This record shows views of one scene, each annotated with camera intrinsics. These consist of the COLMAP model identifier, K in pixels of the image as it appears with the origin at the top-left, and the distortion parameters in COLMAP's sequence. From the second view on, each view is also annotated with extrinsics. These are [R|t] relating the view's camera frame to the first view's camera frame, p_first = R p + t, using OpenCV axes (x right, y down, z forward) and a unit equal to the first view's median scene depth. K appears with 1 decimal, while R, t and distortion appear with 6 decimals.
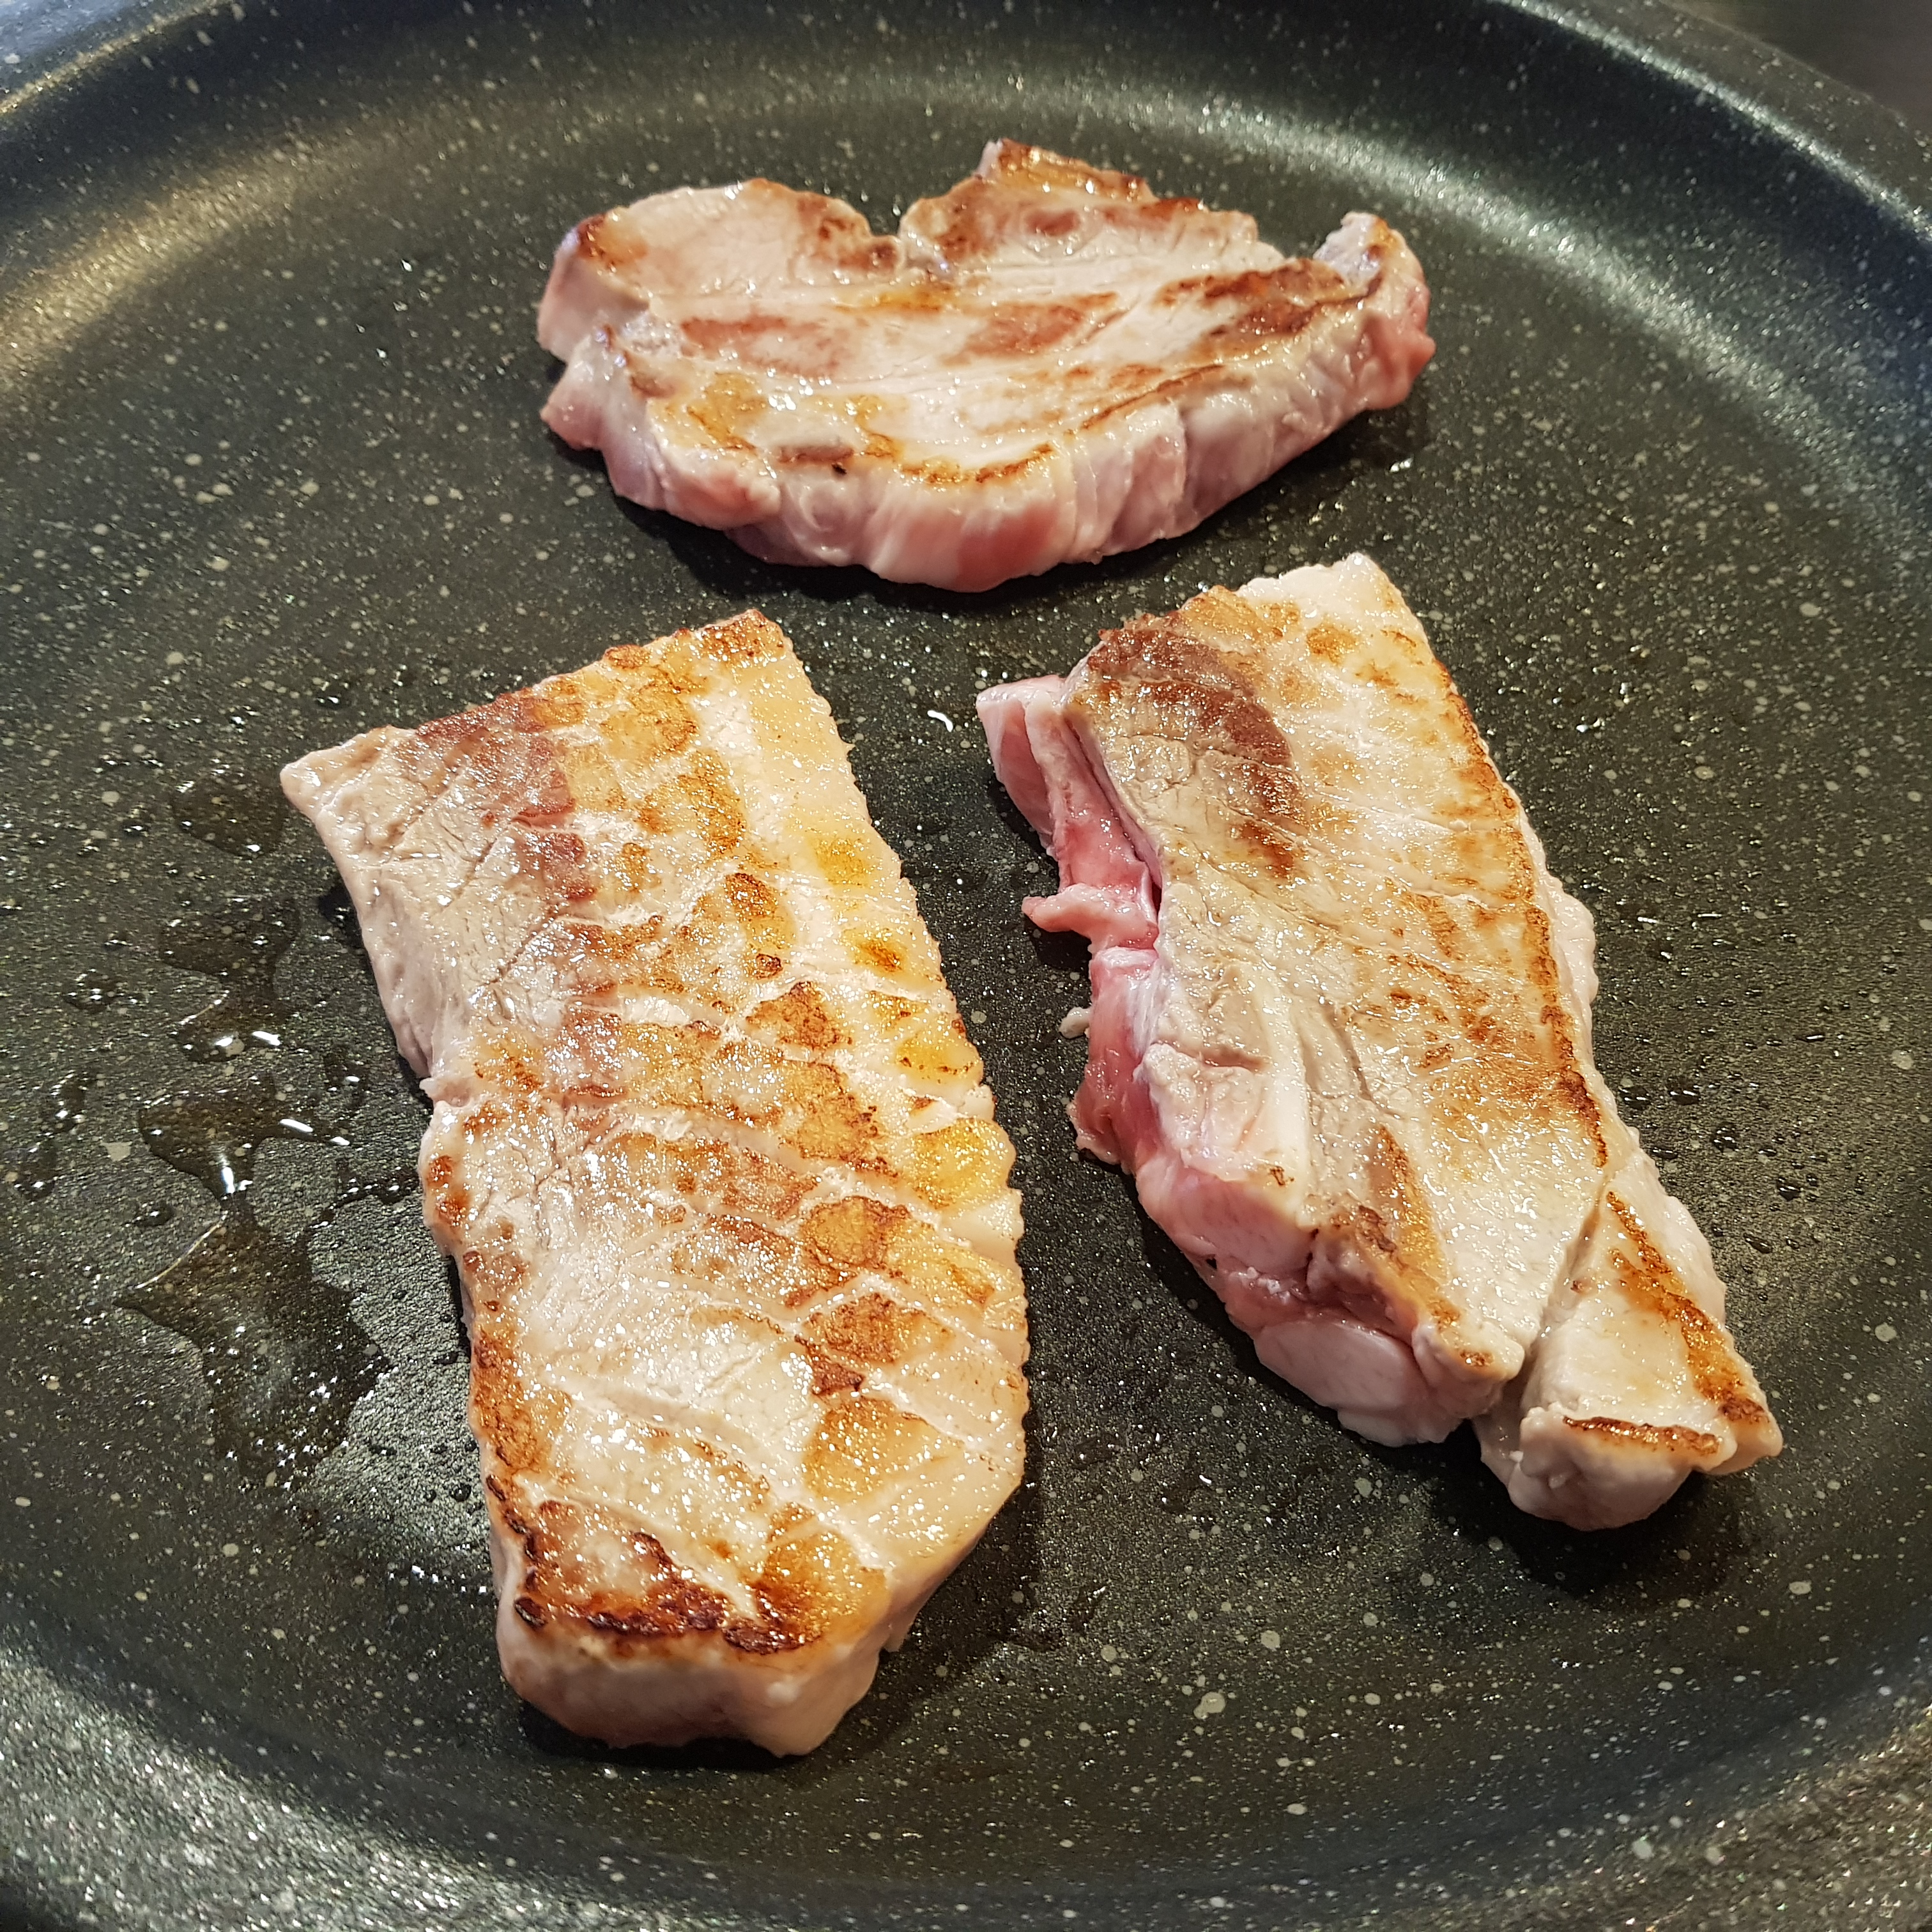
lens RADIAL K [[2035.2, 0, 960.7], [0, 2035.2, 965.7], [0, 0, 1]] dist [-0.054966, 0.000000]
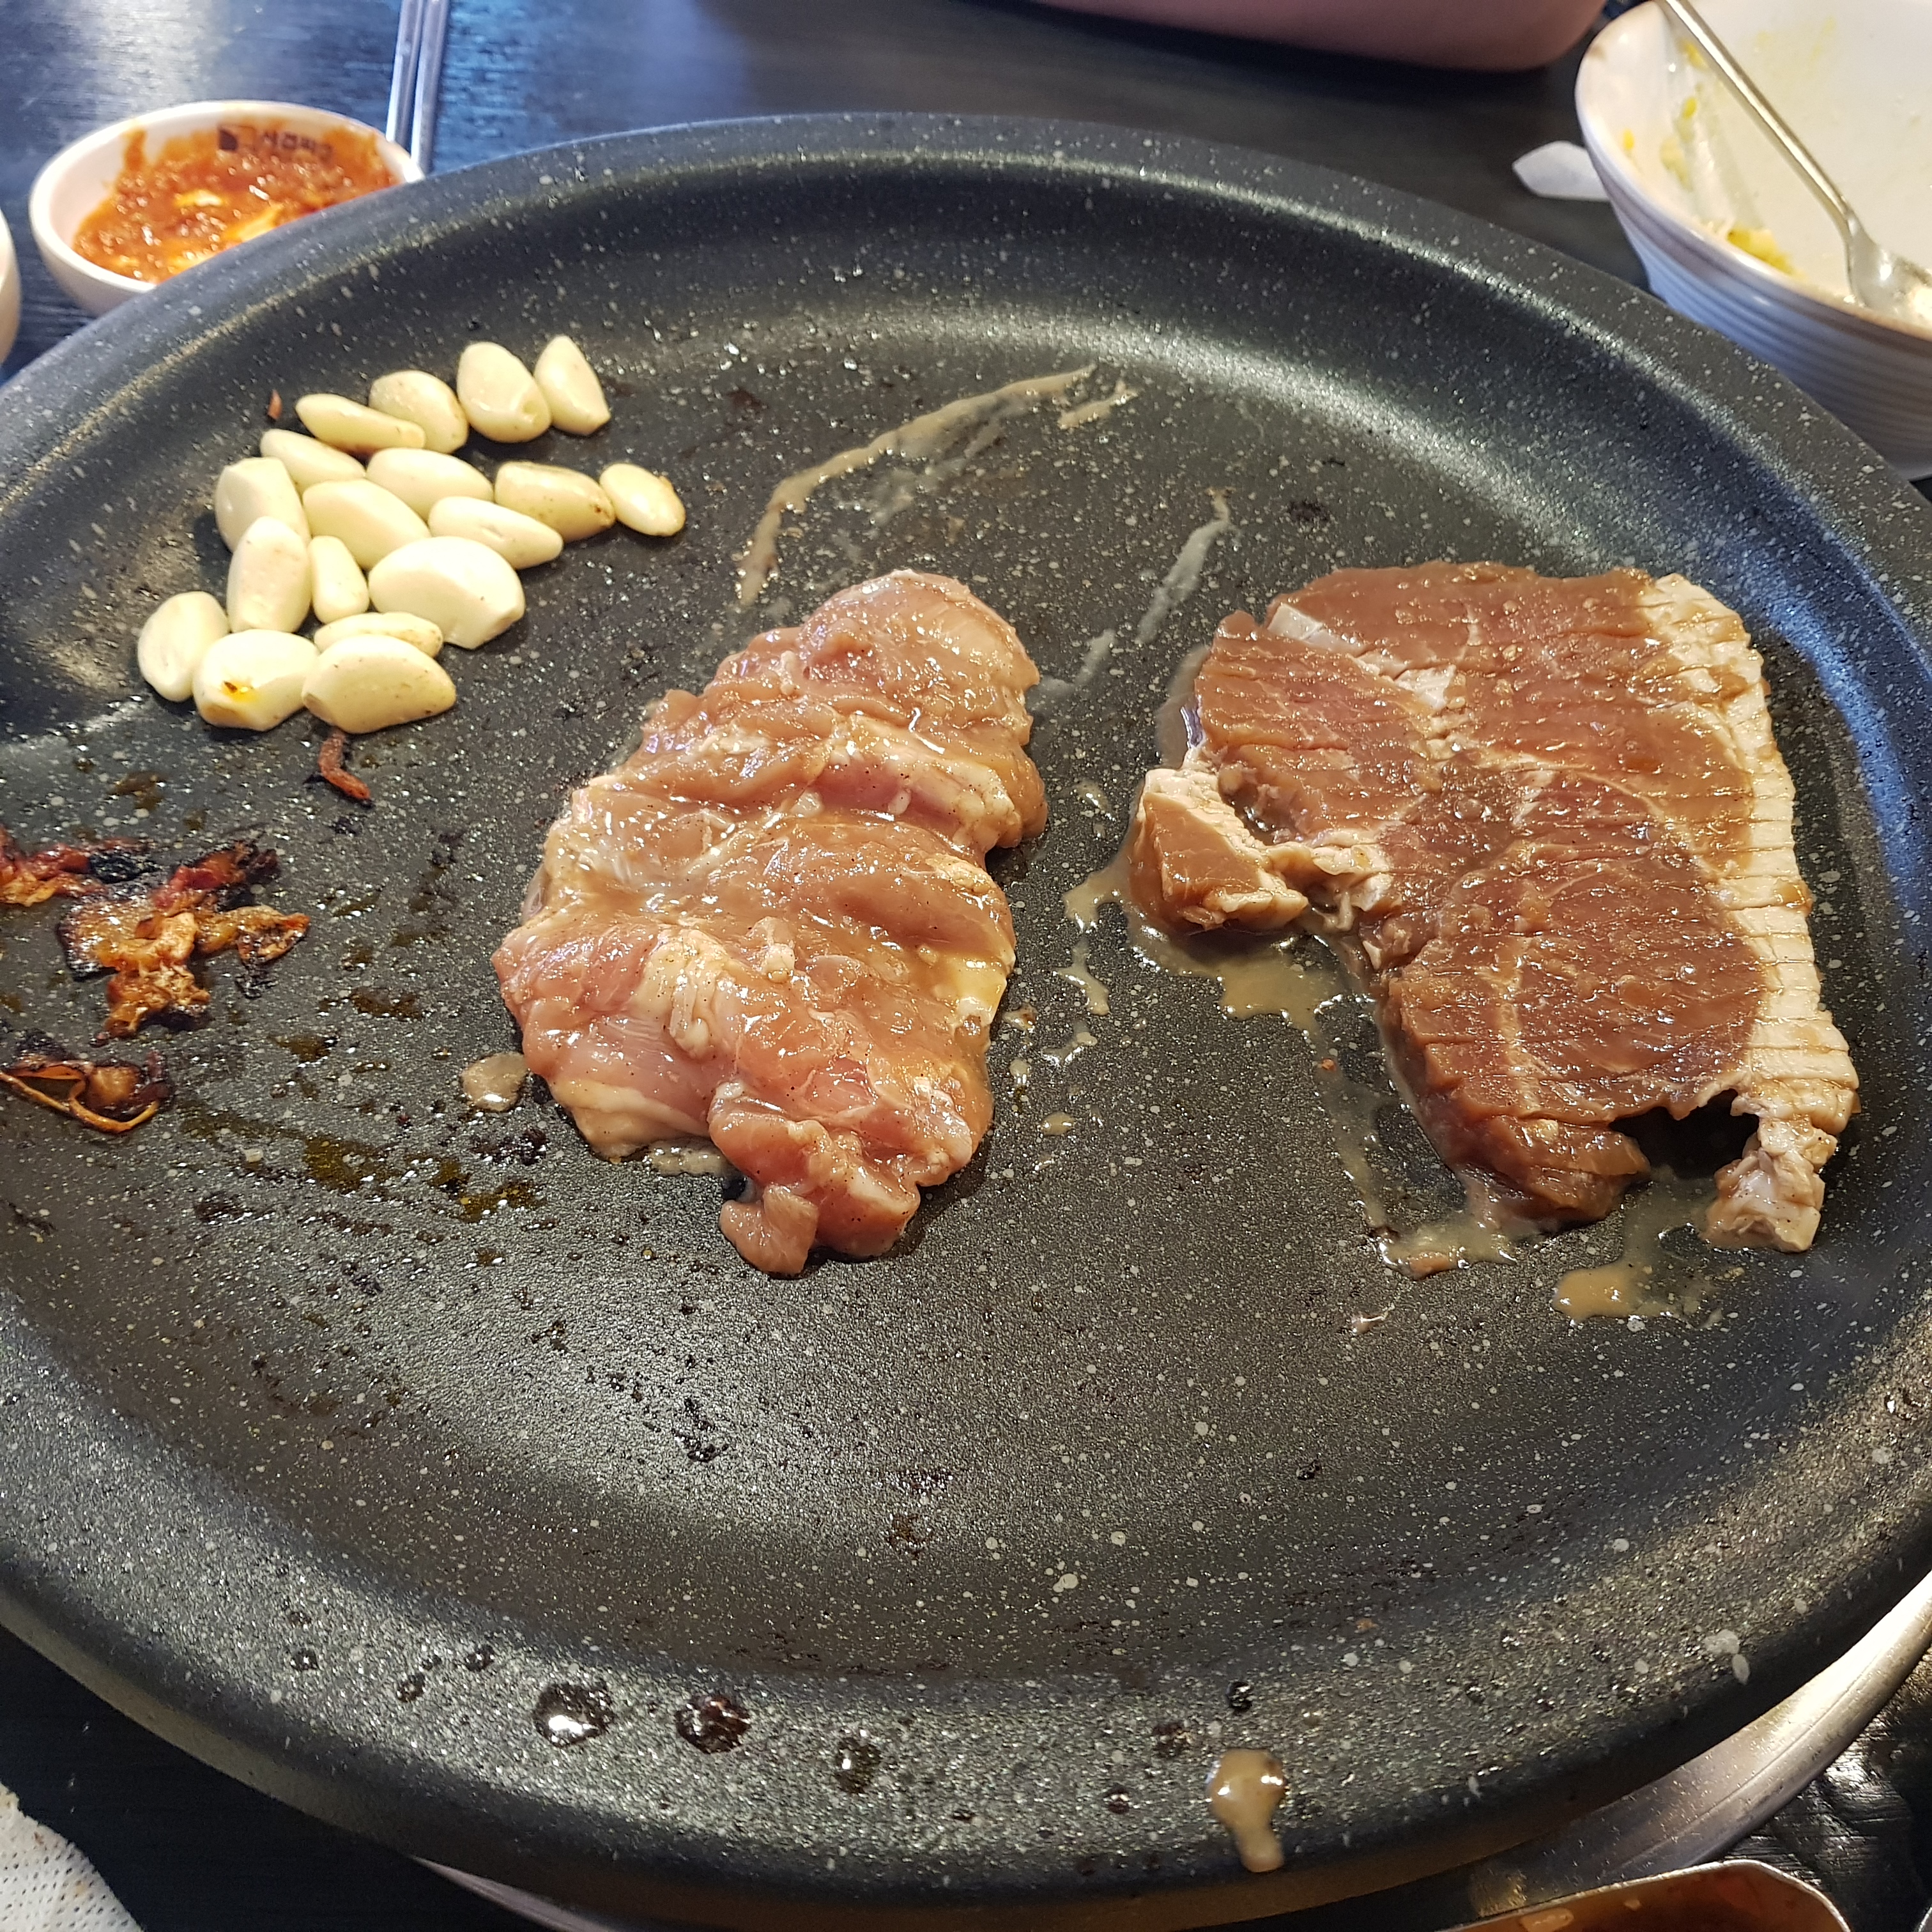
lens RADIAL K [[2035.2, 0, 968.2], [0, 2035.2, 977.1], [0, 0, 1]] dist [-0.054966, 0.000000]
pose [[0.998708, 0.011556, -0.049476, 0.079931], [-0.014849, 0.997661, -0.066727, 0.043267], [0.048589, 0.067375, 0.996544, -0.216472]]
